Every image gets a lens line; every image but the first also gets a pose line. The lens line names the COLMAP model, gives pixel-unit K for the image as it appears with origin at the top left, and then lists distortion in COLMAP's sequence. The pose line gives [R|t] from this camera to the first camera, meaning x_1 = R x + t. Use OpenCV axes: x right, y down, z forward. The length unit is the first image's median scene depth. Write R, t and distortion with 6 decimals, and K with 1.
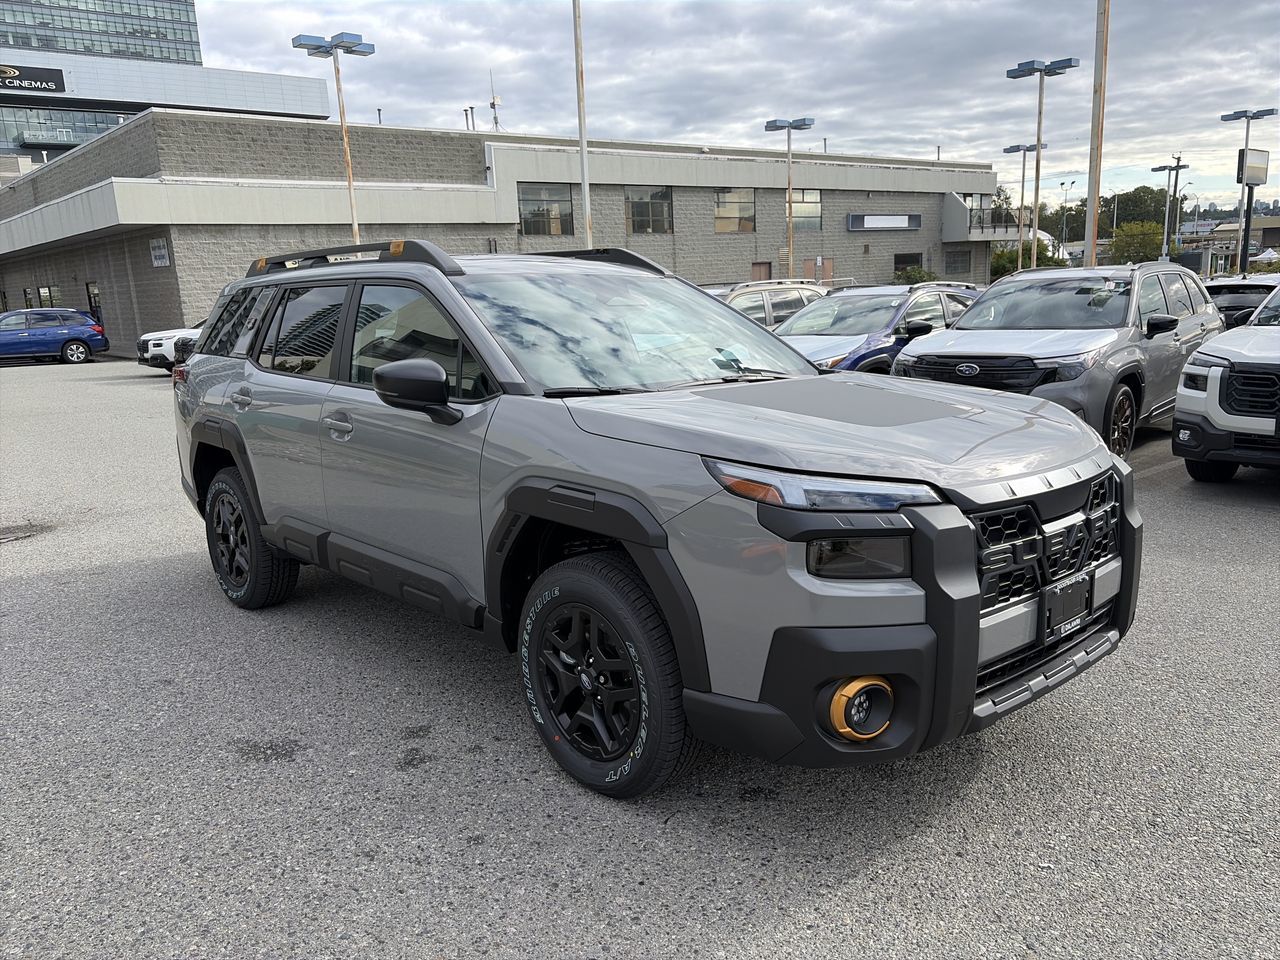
lens RADIAL K [[974.4, 0, 642.1], [0, 974.4, 483.0], [0, 0, 1]] dist [0.037992, -0.034645]
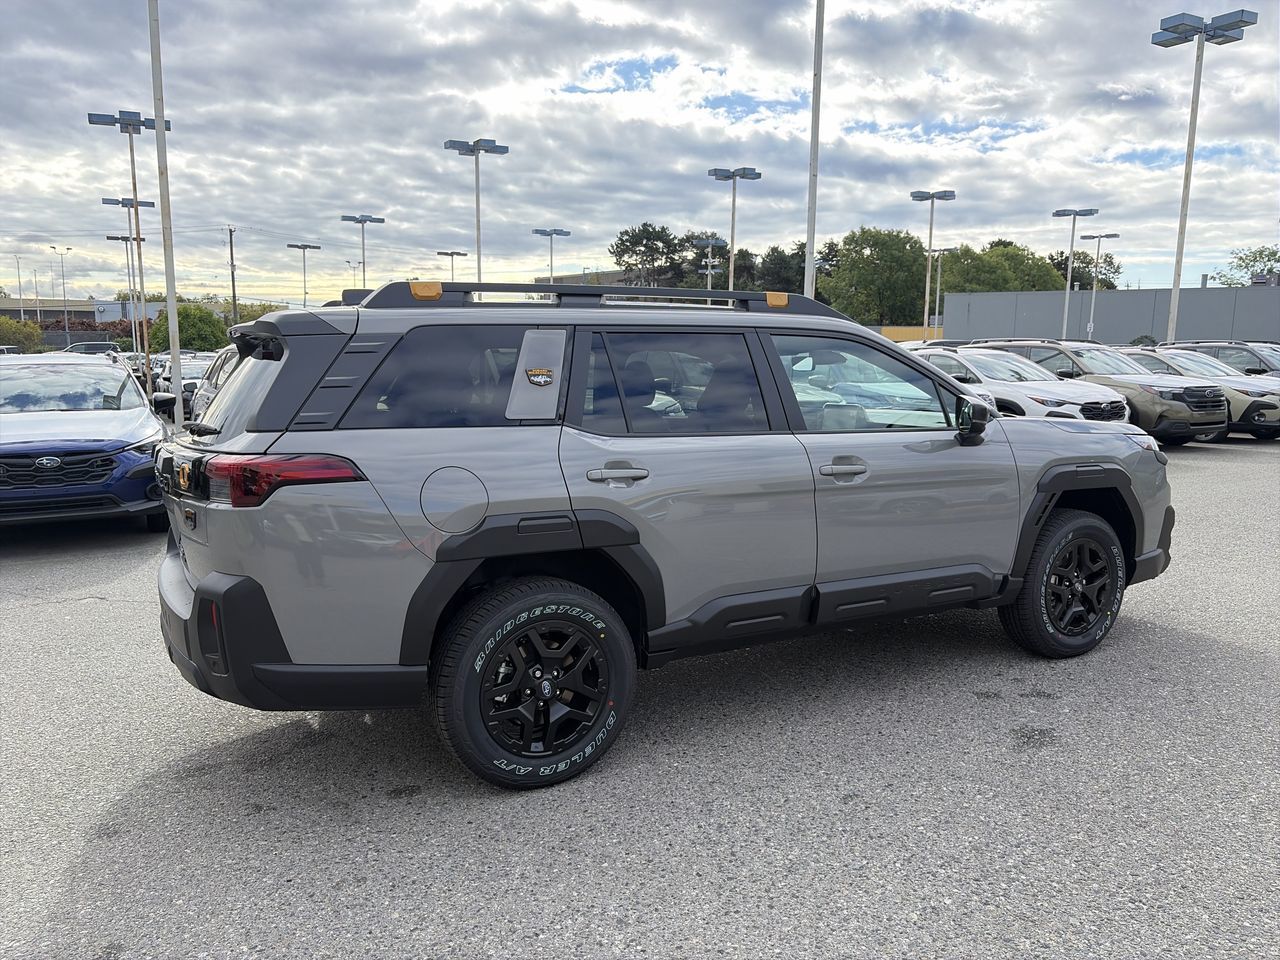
lens RADIAL K [[974.4, 0, 650.1], [0, 974.4, 488.7], [0, 0, 1]] dist [0.037992, -0.034645]
pose [[0.233970, -0.103497, 0.966719, -0.158843], [0.180704, 0.981622, 0.061357, -0.016439], [-0.955303, 0.160335, 0.248373, 0.111918]]
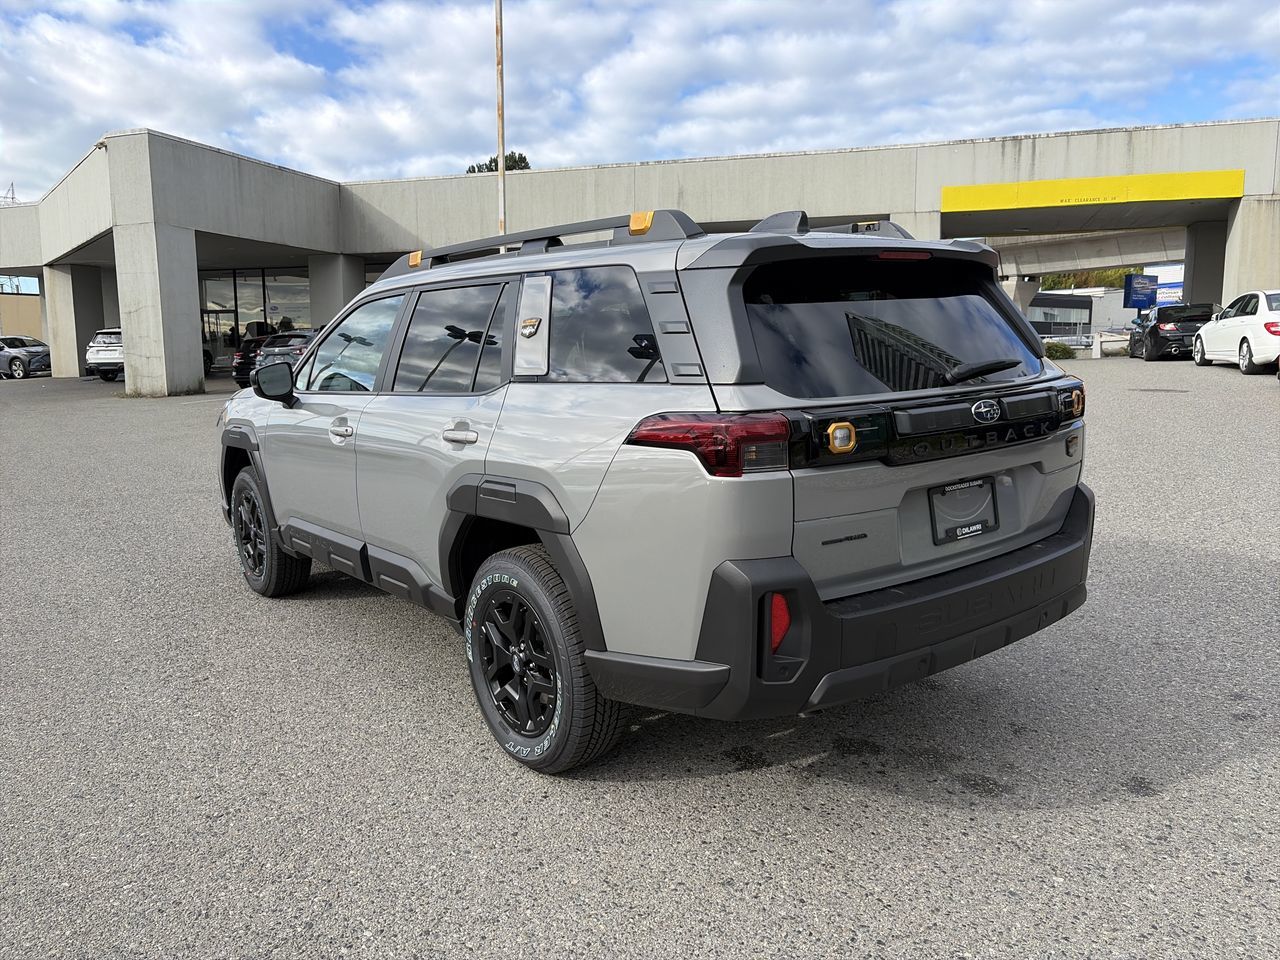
lens RADIAL K [[974.4, 0, 637.2], [0, 974.4, 484.1], [0, 0, 1]] dist [0.037992, -0.034645]
pose [[-0.994715, 0.040710, 0.094259, -0.044425], [0.069883, 0.941022, 0.331050, -0.046908], [-0.075223, 0.335888, -0.938893, 0.272778]]
